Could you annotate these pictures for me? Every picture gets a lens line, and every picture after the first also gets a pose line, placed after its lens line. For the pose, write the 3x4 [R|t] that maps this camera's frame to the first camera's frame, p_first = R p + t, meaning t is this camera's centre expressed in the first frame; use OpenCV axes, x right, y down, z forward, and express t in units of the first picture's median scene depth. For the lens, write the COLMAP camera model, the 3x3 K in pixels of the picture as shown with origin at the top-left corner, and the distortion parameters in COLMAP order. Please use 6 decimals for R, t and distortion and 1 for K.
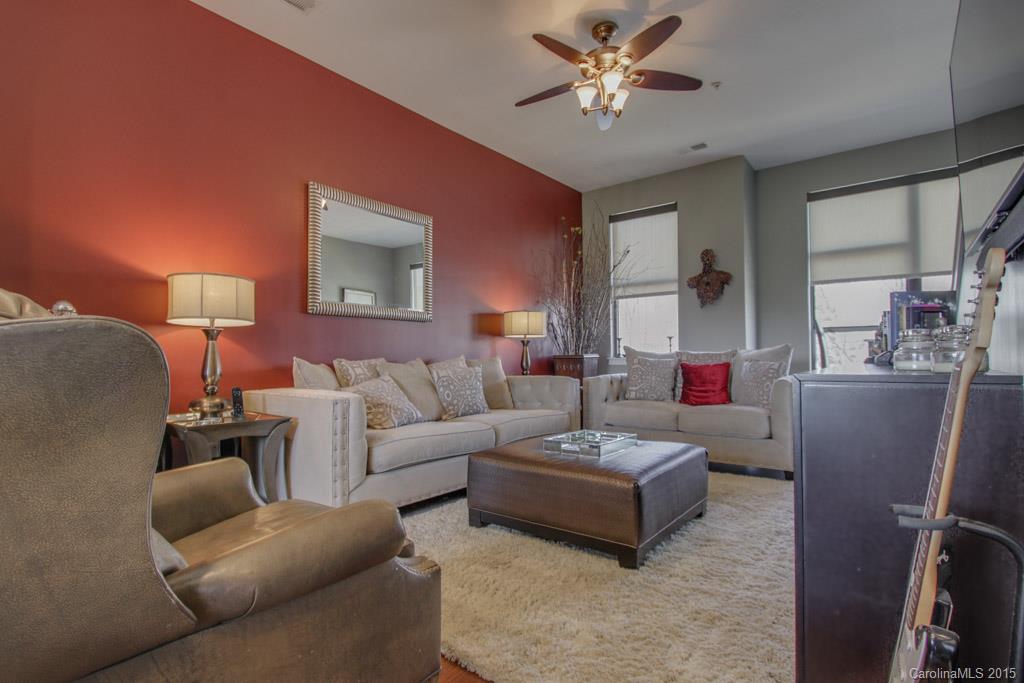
lens RADIAL K [[515.9, 0, 509.3], [0, 515.9, 345.8], [0, 0, 1]] dist [0.004158, 0.000772]
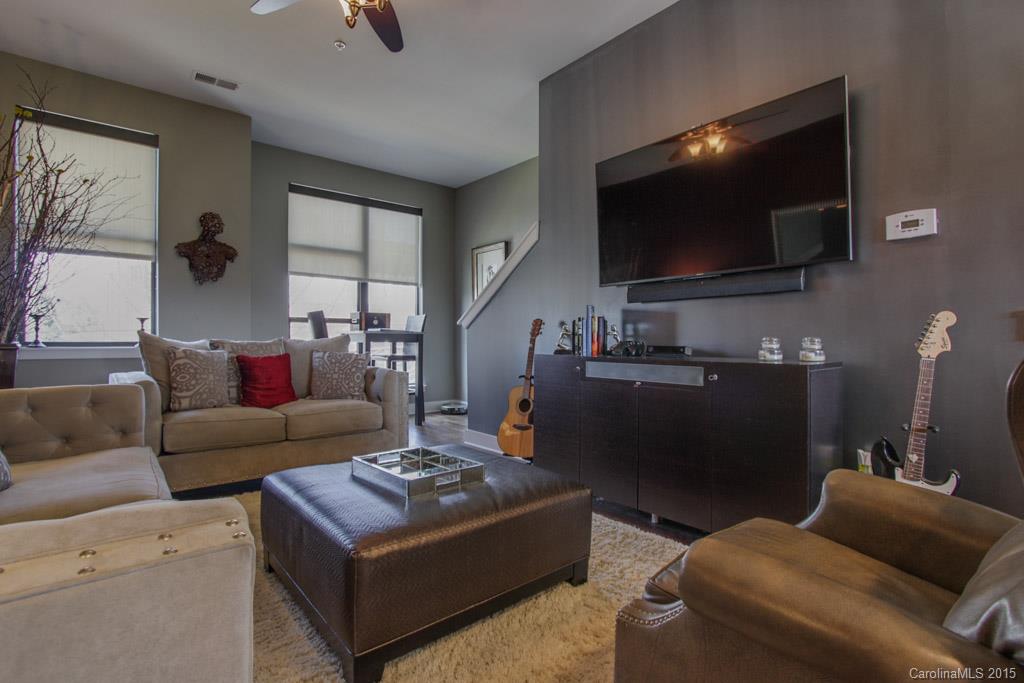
lens RADIAL K [[483.4, 0, 506.1], [0, 483.4, 337.1], [0, 0, 1]] dist [0.004417, 0.000739]
pose [[0.226092, 0.013414, 0.974014, -0.246855], [-0.024869, 0.999659, -0.007995, 0.001428], [-0.973788, -0.022415, 0.226348, 0.377495]]
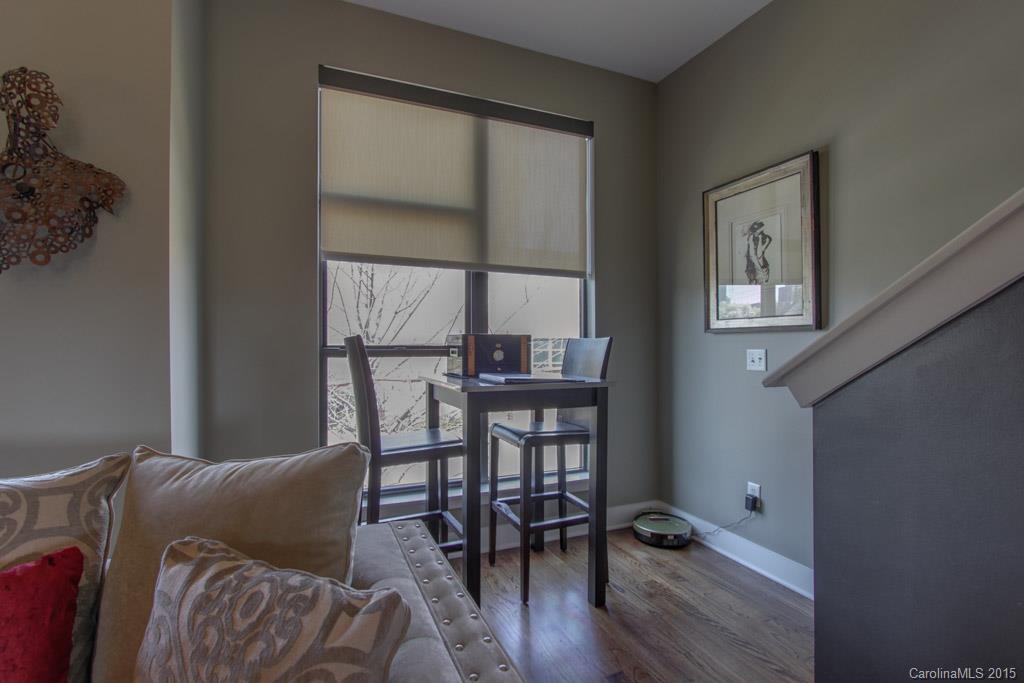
lens RADIAL K [[483.4, 0, 511.4], [0, 483.4, 339.2], [0, 0, 1]] dist [0.004417, 0.000739]
pose [[0.494664, 0.019276, 0.868870, 0.287331], [-0.024952, 0.999657, -0.007972, -0.044324], [-0.868726, -0.017737, 0.494975, 0.637333]]
